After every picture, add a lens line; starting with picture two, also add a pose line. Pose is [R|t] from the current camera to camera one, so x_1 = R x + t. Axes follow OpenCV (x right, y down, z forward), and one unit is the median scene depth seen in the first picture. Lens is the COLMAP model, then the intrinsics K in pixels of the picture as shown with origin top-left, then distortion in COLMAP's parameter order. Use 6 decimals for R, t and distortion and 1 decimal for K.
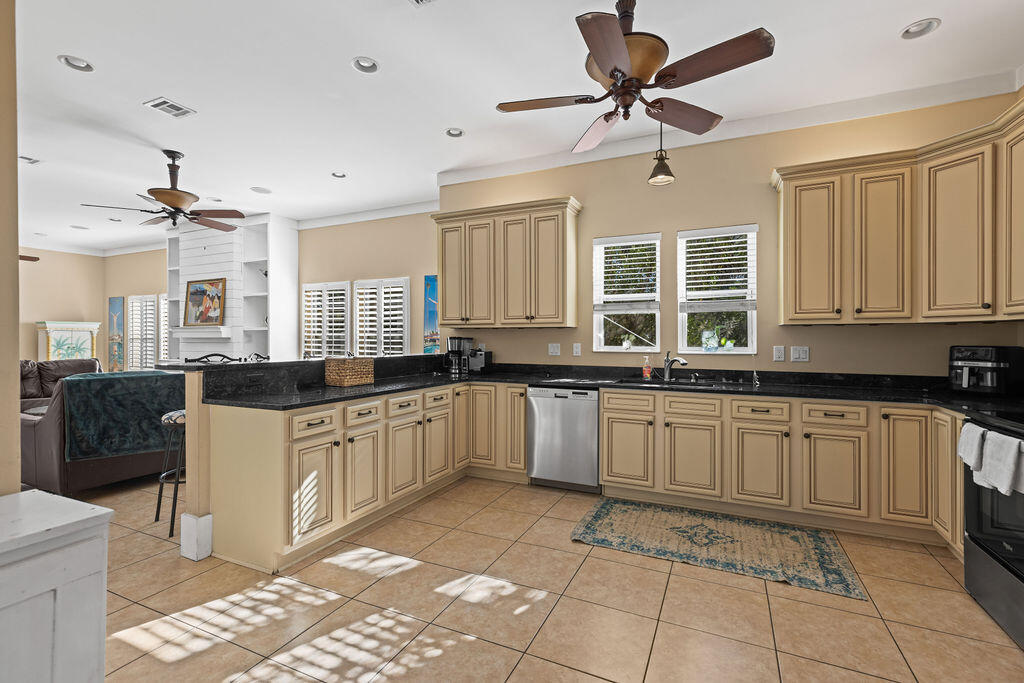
lens RADIAL K [[459.6, 0, 511.1], [0, 459.6, 338.5], [0, 0, 1]] dist [0.005197, 0.000461]
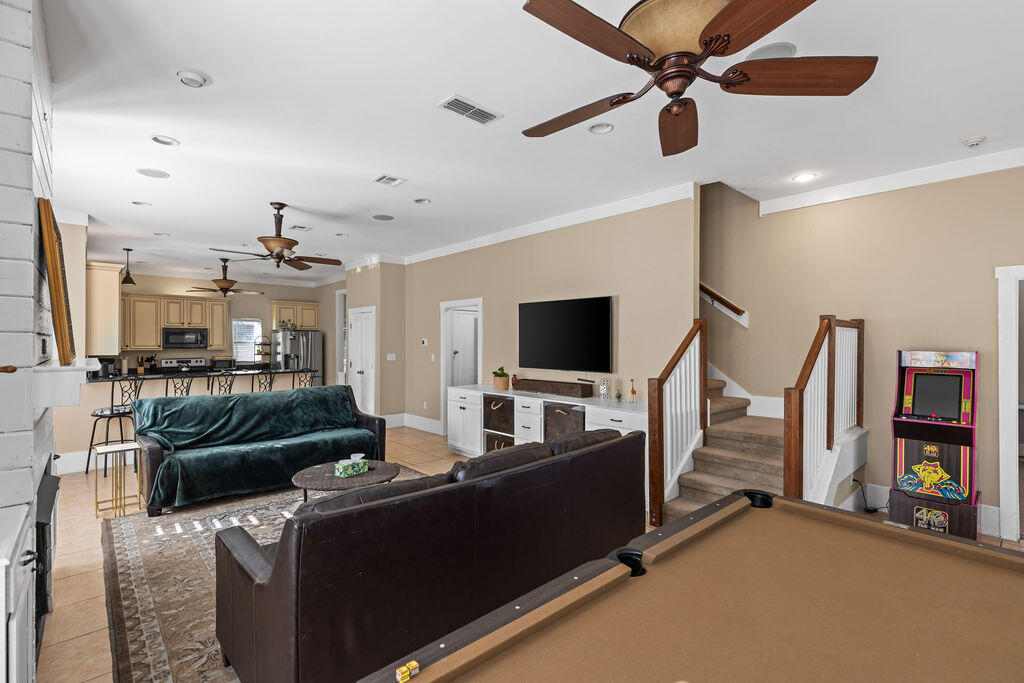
lens RADIAL K [[464.2, 0, 514.8], [0, 464.2, 341.4], [0, 0, 1]] dist [0.003437, 0.000894]
pose [[-0.925567, 0.001126, 0.378582, -1.941033], [0.001876, 0.999997, 0.001613, -0.071390], [-0.378579, 0.002203, -0.925566, 2.096293]]
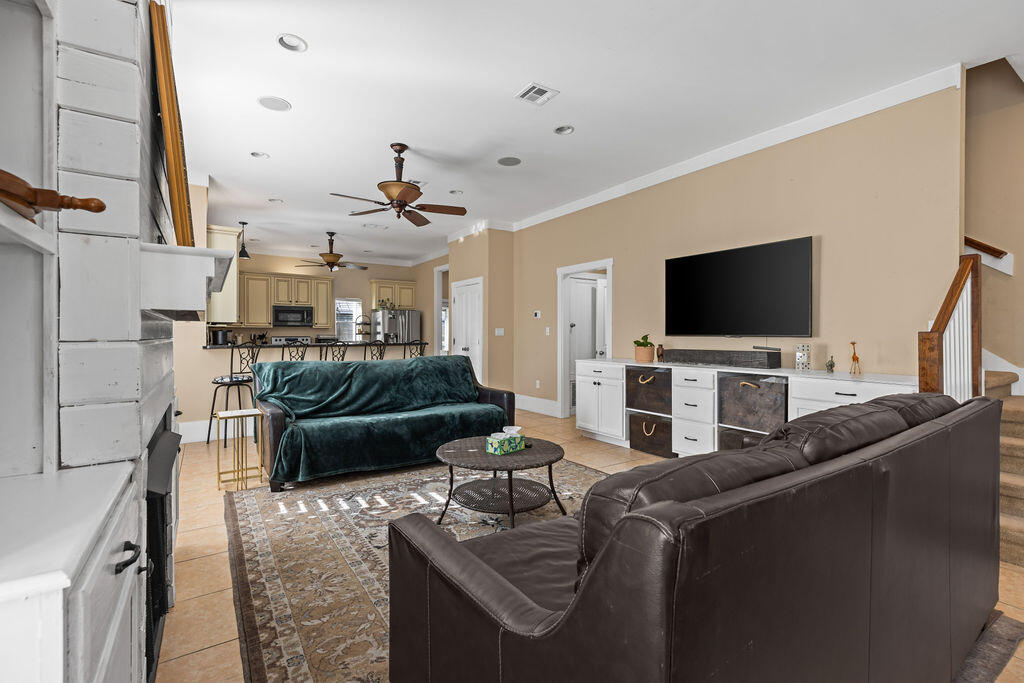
lens RADIAL K [[460.3, 0, 513.5], [0, 460.3, 334.6], [0, 0, 1]] dist [0.003212, 0.000407]
pose [[-0.856442, 0.001963, 0.516240, -1.666739], [0.002945, 0.999995, 0.001083, 0.011704], [-0.516236, 0.002448, -0.856443, 1.973871]]
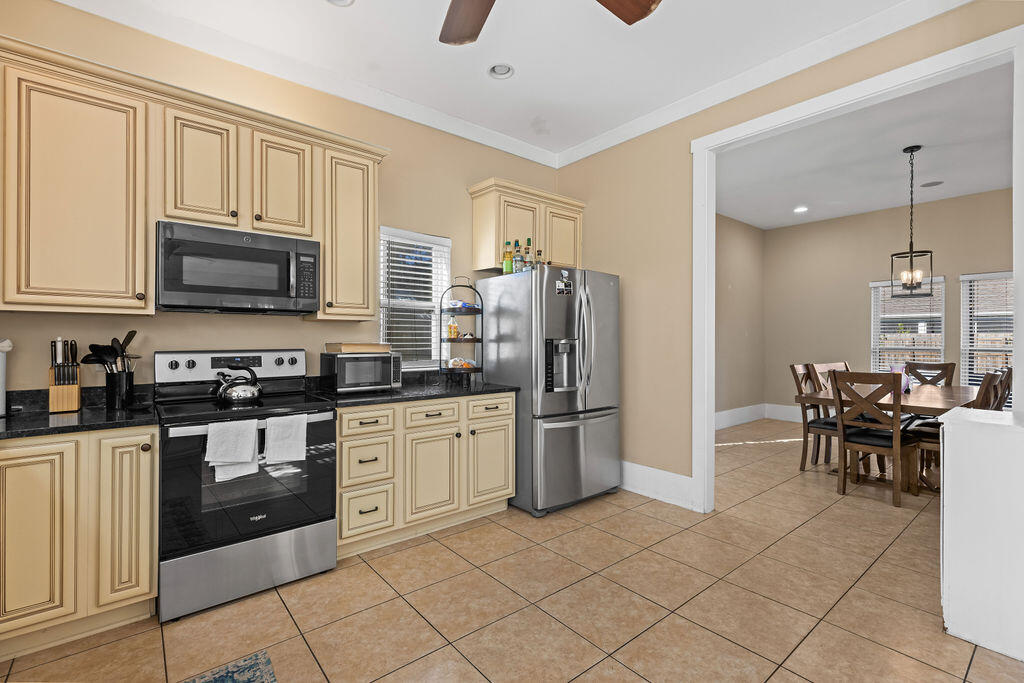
lens RADIAL K [[459.6, 0, 511.1], [0, 459.6, 338.5], [0, 0, 1]] dist [0.005197, 0.000461]
pose [[-0.900633, -0.001865, 0.434577, 0.008845], [-0.001434, 0.999998, 0.001320, 0.003182], [-0.434579, 0.000566, -0.900634, 0.882040]]
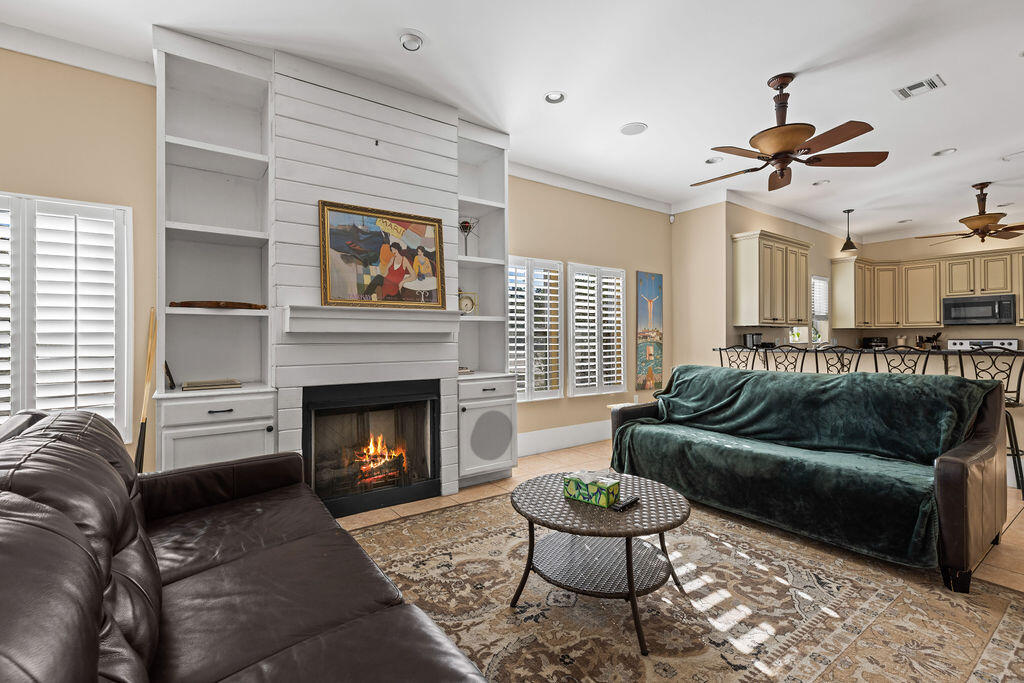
lens RADIAL K [[460.3, 0, 513.5], [0, 460.3, 334.6], [0, 0, 1]] dist [0.003212, 0.000407]
pose [[0.487398, 0.006594, 0.873155, -1.792571], [0.007846, 0.999898, -0.011931, 0.011680], [-0.873145, 0.012666, 0.487296, 1.158325]]
